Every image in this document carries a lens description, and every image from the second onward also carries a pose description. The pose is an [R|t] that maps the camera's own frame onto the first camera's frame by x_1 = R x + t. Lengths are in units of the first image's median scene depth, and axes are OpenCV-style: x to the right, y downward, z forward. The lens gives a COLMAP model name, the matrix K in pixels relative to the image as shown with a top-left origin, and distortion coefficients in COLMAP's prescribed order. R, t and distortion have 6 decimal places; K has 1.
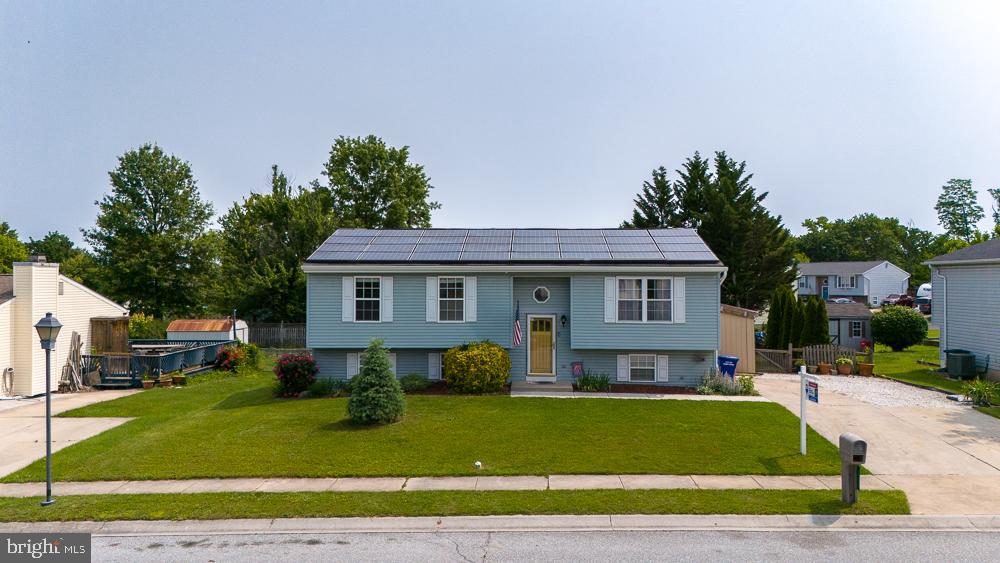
lens RADIAL K [[737.1, 0, 500.0], [0, 737.1, 281.5], [0, 0, 1]] dist [0.084227, -0.091937]
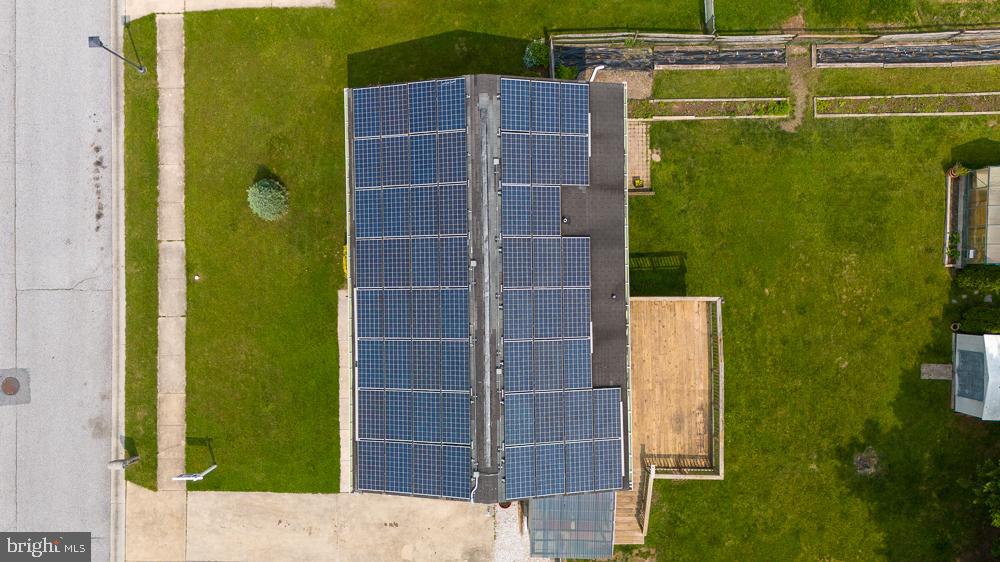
lens RADIAL K [[737.1, 0, 500.0], [0, 737.1, 281.0], [0, 0, 1]] dist [0.084227, -0.091937]
pose [[0.057779, 0.998258, -0.011952, 0.029098], [0.013599, 0.011183, 0.999845, -1.050539], [0.998237, -0.057933, -0.012929, 1.203714]]
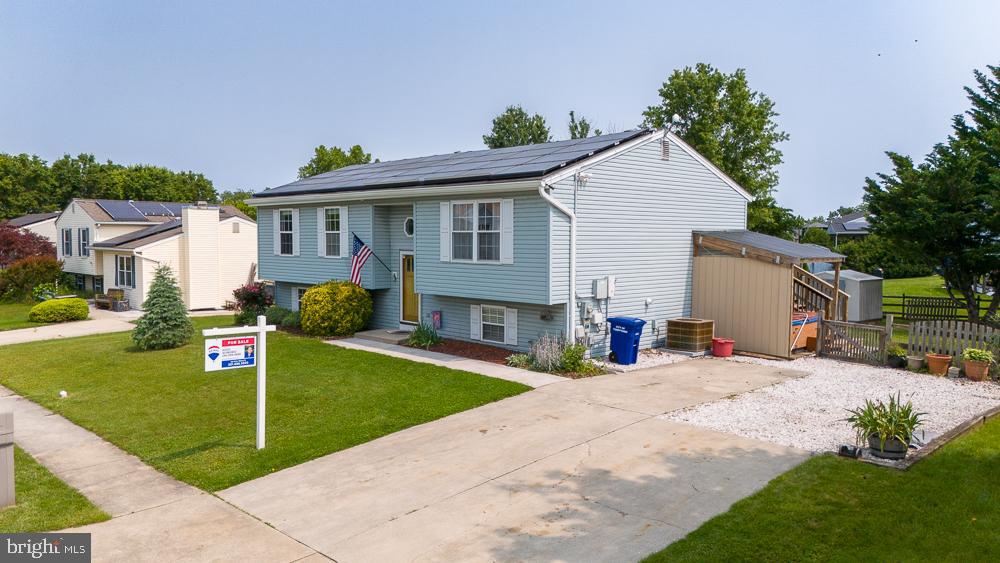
lens RADIAL K [[737.1, 0, 500.0], [0, 737.1, 281.5], [0, 0, 1]] dist [0.084227, -0.091937]
pose [[0.729352, 0.040770, -0.682922, 0.711264], [-0.002710, 0.998387, 0.056709, 0.032710], [0.684133, -0.039510, 0.728286, 0.475409]]
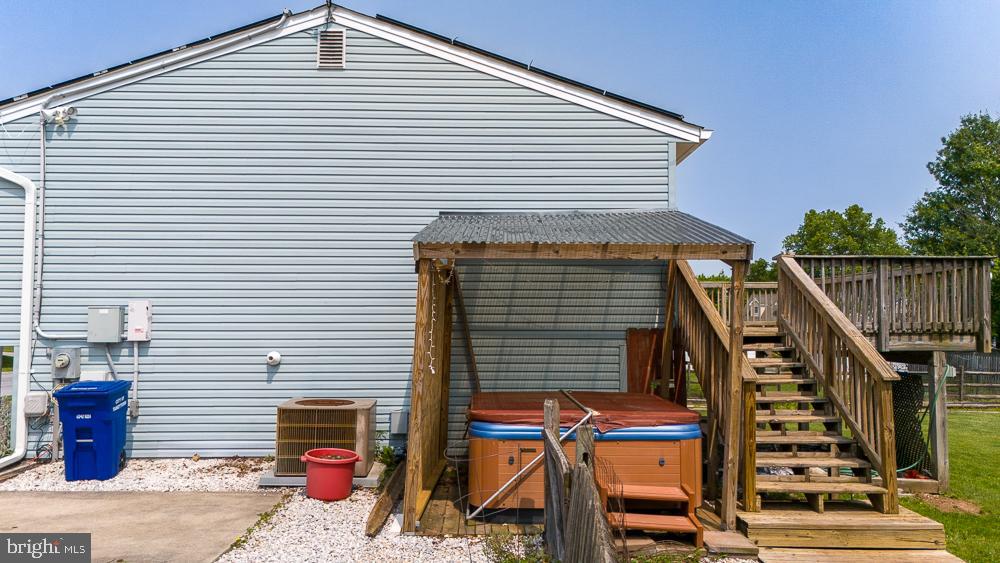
lens RADIAL K [[737.1, 0, 500.0], [0, 737.1, 281.5], [0, 0, 1]] dist [0.084227, -0.091937]
pose [[0.060560, -0.053176, -0.996747, 0.681196], [-0.003086, 0.998565, -0.053460, 0.077982], [0.998160, 0.006313, 0.060309, 1.229286]]
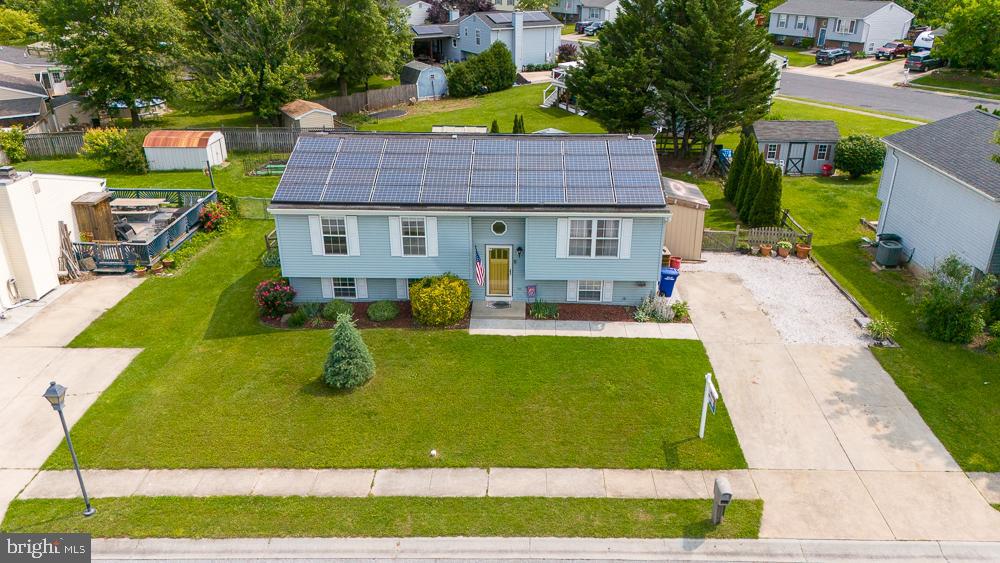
lens RADIAL K [[737.1, 0, 500.0], [0, 737.1, 281.5], [0, 0, 1]] dist [0.084227, -0.091937]
pose [[0.999943, -0.007413, 0.007711, 0.050270], [0.003620, 0.912881, 0.408210, -0.351962], [-0.010065, -0.408158, 0.912856, -0.000901]]
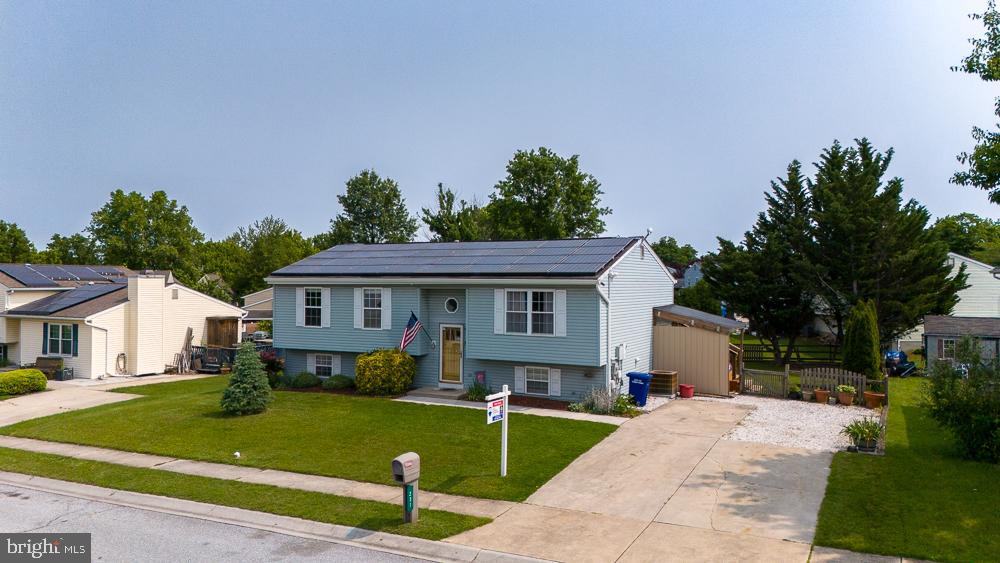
lens RADIAL K [[732.9, 0, 500.0], [0, 732.9, 281.5], [0, 0, 1]] dist [0.086479, -0.095689]
pose [[0.904047, 0.001630, -0.427429, 0.576381], [-0.002542, 0.999996, -0.001562, -0.014860], [0.427425, 0.002499, 0.904048, 0.089758]]
